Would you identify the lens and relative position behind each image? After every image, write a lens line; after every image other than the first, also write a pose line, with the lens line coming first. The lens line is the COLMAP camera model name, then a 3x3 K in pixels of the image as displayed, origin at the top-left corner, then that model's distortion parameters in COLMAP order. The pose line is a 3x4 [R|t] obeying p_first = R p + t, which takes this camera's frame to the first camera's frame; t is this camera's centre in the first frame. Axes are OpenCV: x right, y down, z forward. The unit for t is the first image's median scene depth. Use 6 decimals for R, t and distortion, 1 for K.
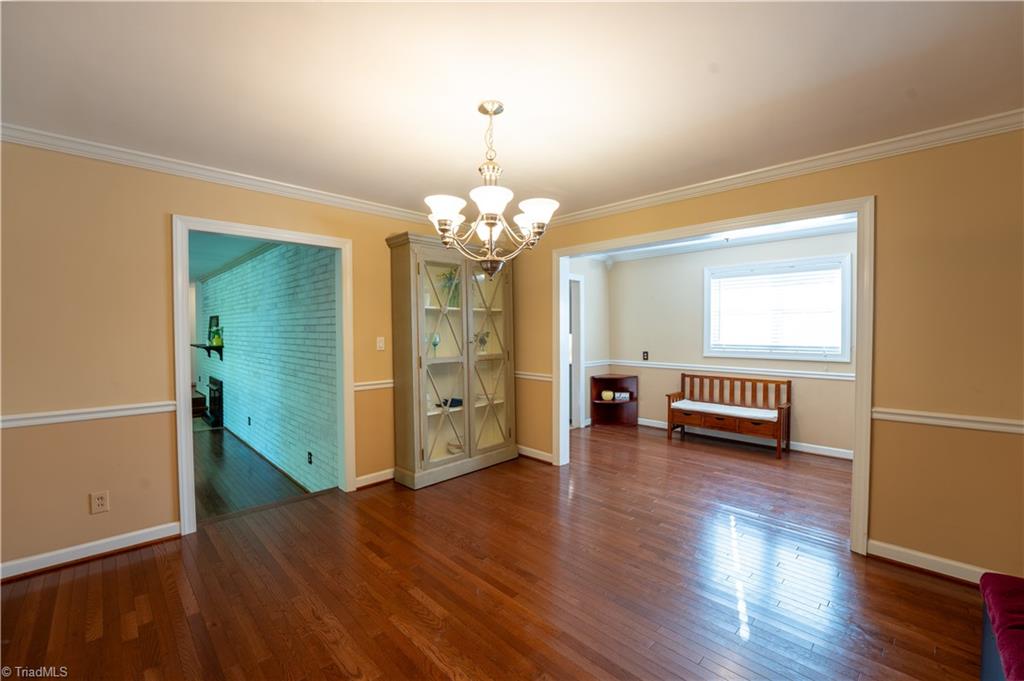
lens RADIAL K [[425.9, 0, 512.0], [0, 425.9, 340.5], [0, 0, 1]] dist [-0.019594, 0.000004]
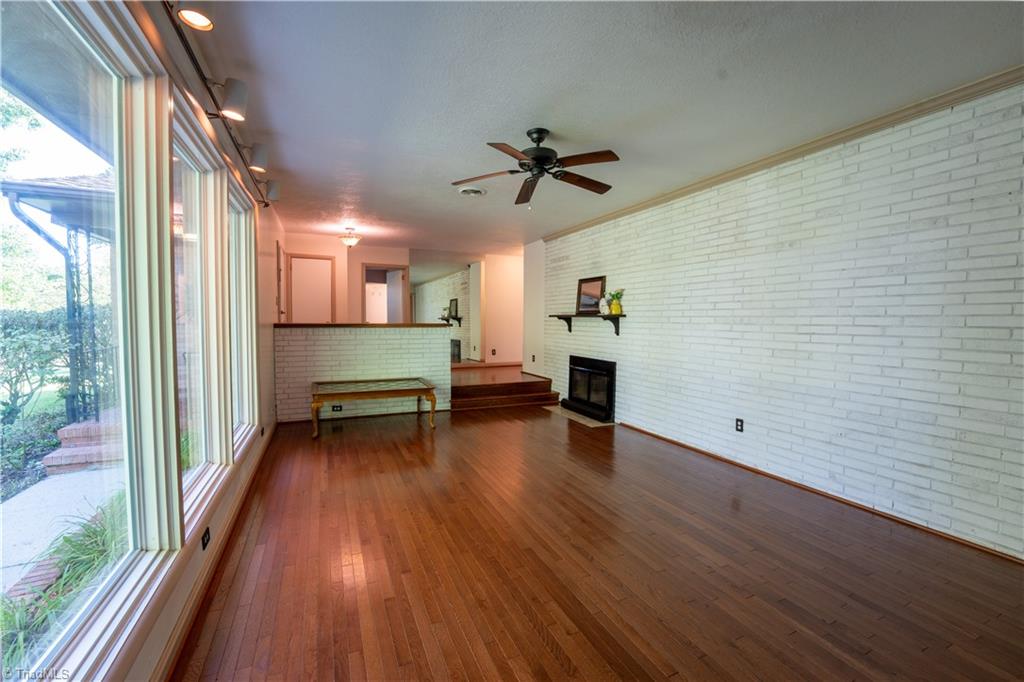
lens RADIAL K [[425.9, 0, 512.0], [0, 425.9, 341.0], [0, 0, 1]] dist [-0.019594, 0.000004]
pose [[0.937284, 0.022741, -0.347825, -0.606744], [-0.010740, 0.999280, 0.036392, 0.033210], [0.348402, -0.030374, 0.936853, 0.230804]]
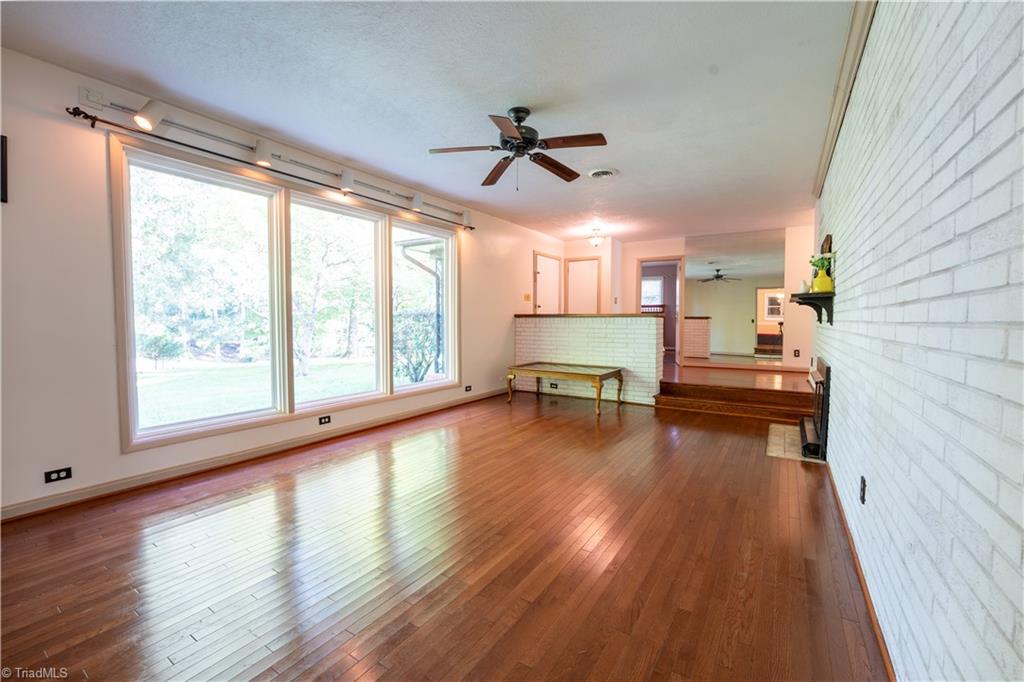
lens RADIAL K [[425.9, 0, 512.0], [0, 425.9, 341.0], [0, 0, 1]] dist [-0.019594, 0.000004]
pose [[0.227858, 0.045857, -0.972614, -0.306776], [-0.018047, 0.998918, 0.042869, 0.053422], [0.973527, 0.007785, 0.228439, 0.541908]]
